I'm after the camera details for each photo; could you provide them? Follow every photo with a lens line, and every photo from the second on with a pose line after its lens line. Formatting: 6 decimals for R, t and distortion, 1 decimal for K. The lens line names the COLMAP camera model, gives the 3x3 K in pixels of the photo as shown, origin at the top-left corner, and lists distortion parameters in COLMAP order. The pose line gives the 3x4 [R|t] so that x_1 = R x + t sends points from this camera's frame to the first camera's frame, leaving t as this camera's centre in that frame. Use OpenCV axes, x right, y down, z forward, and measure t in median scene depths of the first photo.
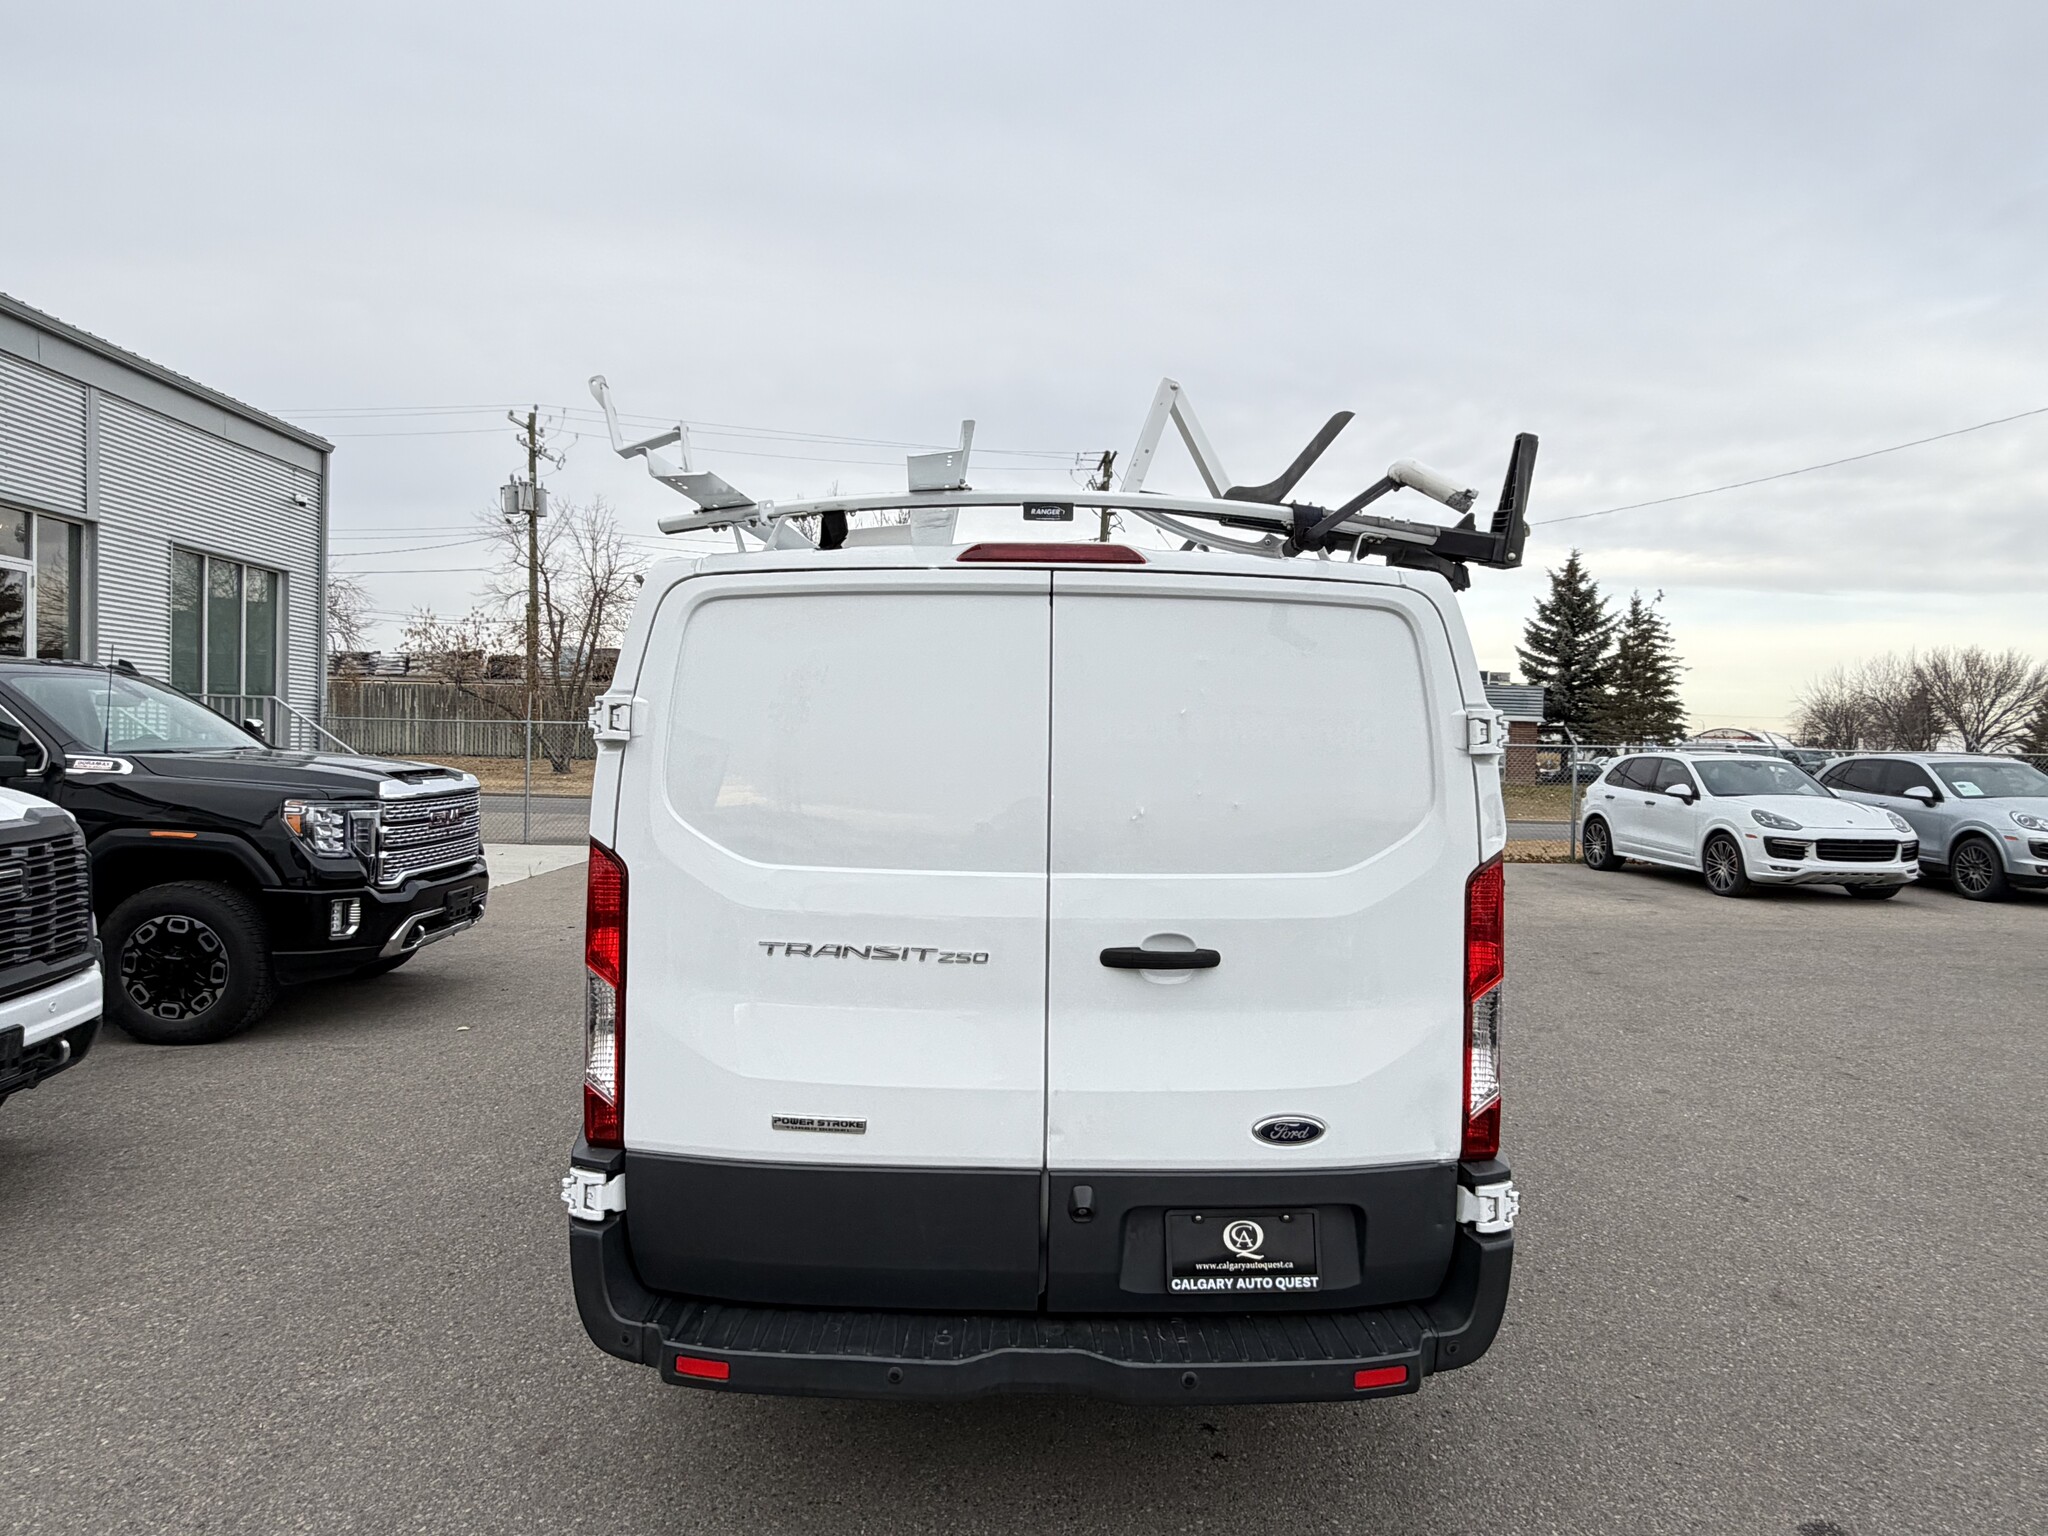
lens RADIAL K [[1266.8, 0, 1038.1], [0, 1266.8, 773.3], [0, 0, 1]] dist [-0.034029, 0.004803]
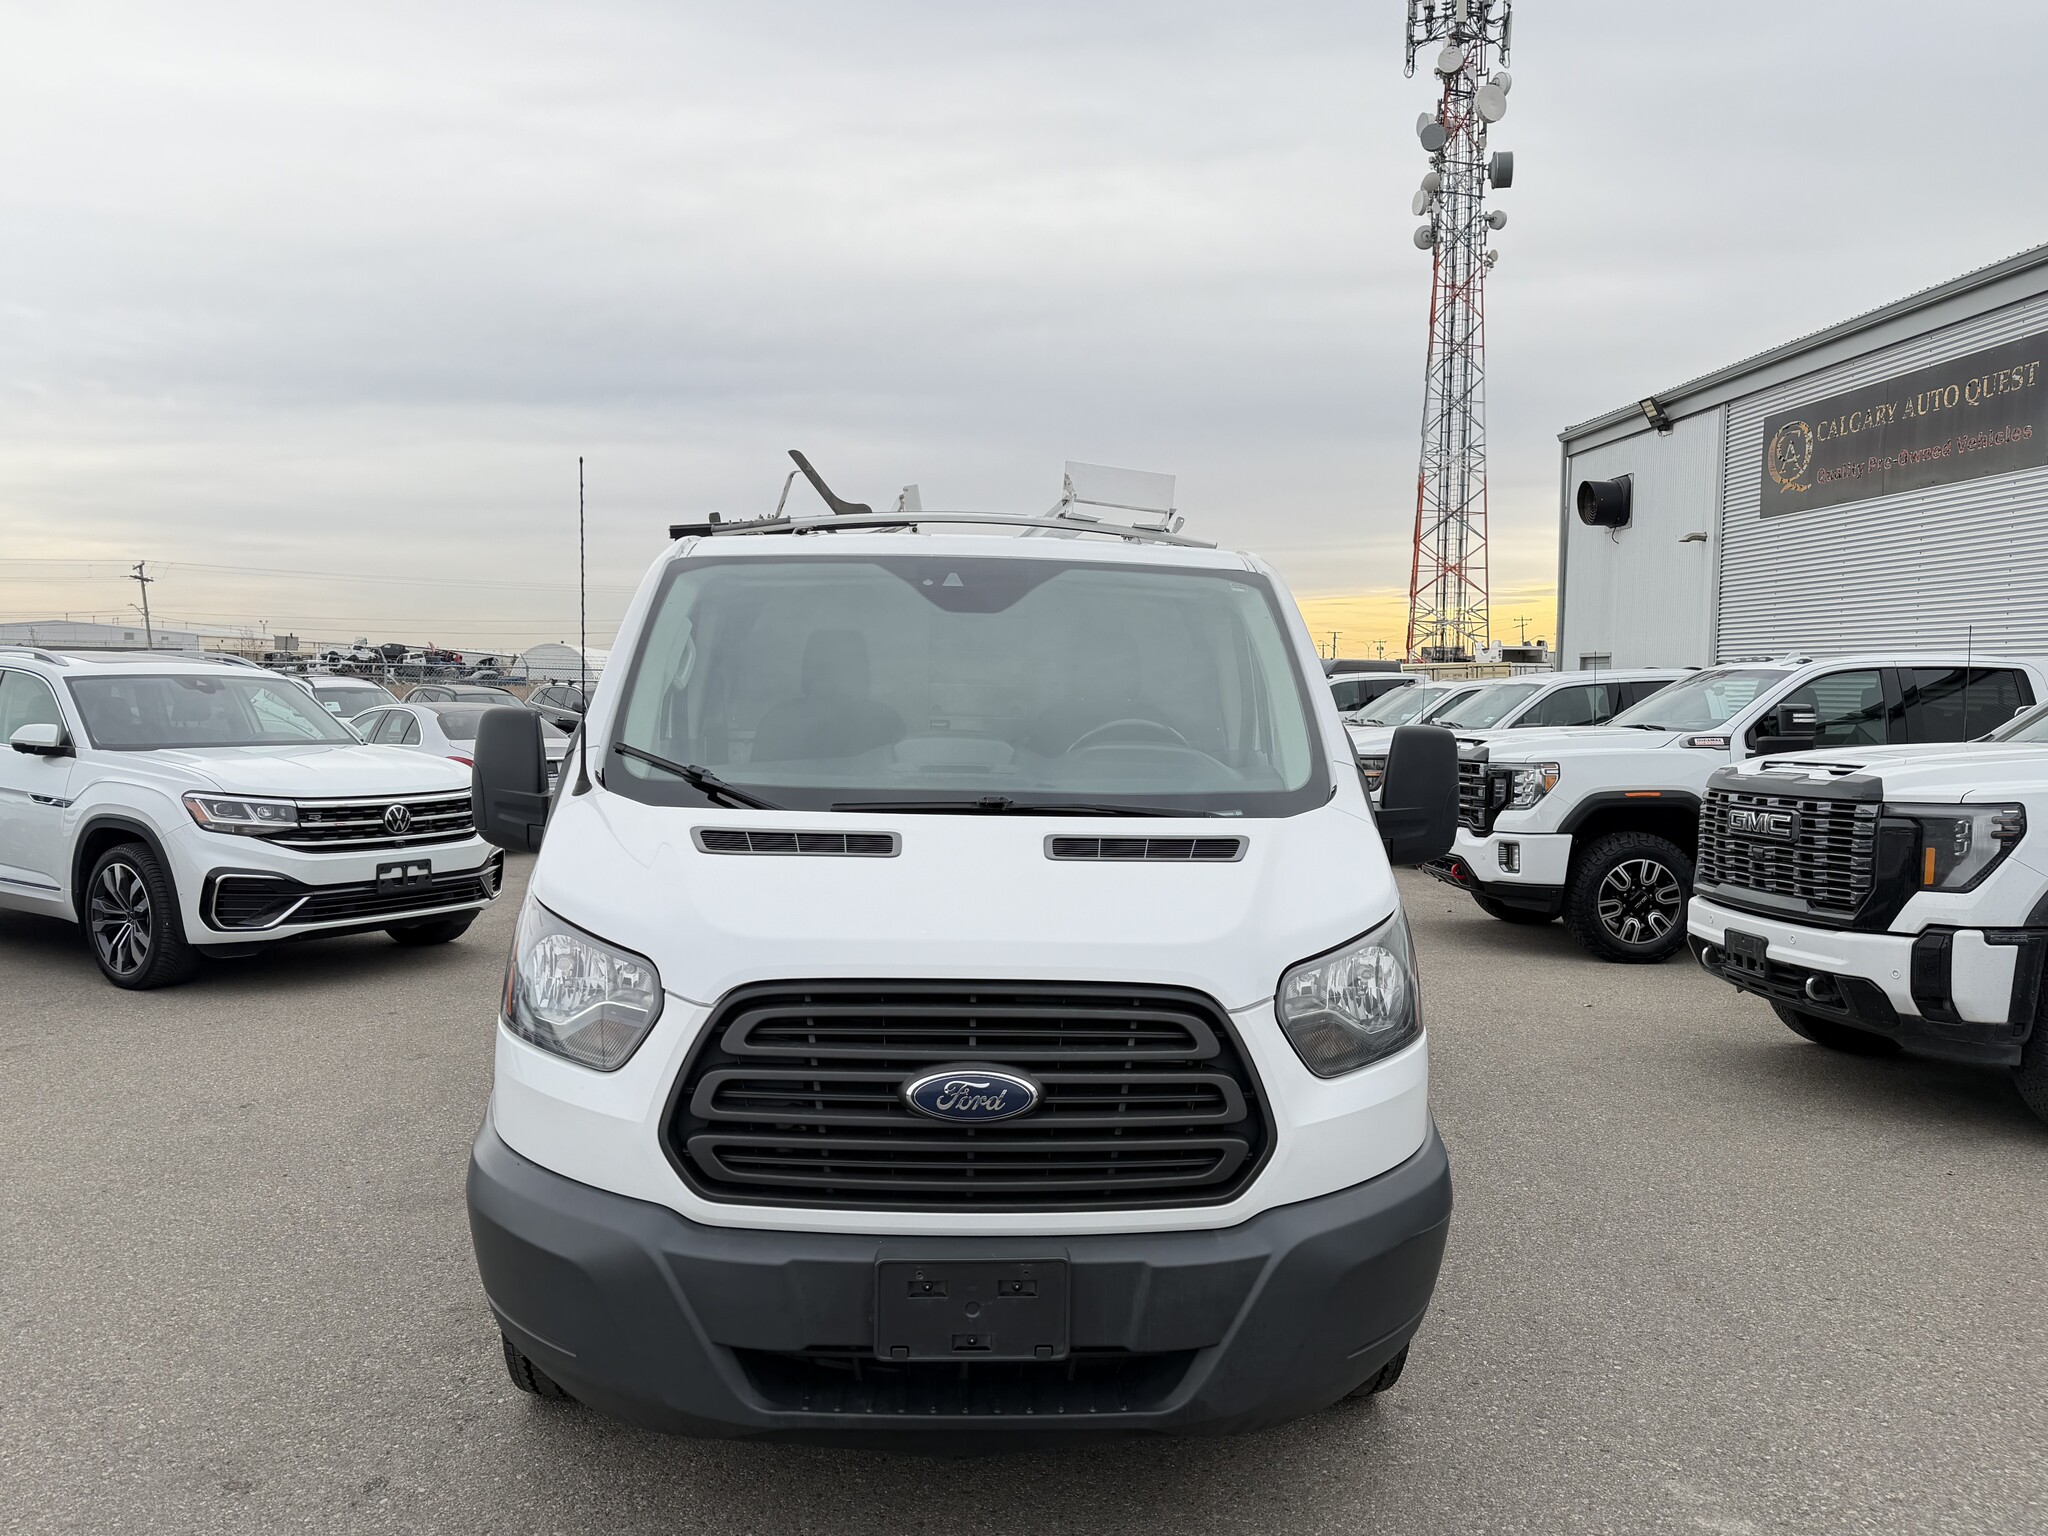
lens RADIAL K [[1516.5, 0, 1020.9], [0, 1516.5, 766.2], [0, 0, 1]] dist [0.007033, 0.002873]
pose [[-0.998797, -0.036282, -0.032983, -0.003478], [-0.038809, 0.996077, 0.079521, -0.014886], [0.029969, 0.080706, -0.996287, 0.593436]]
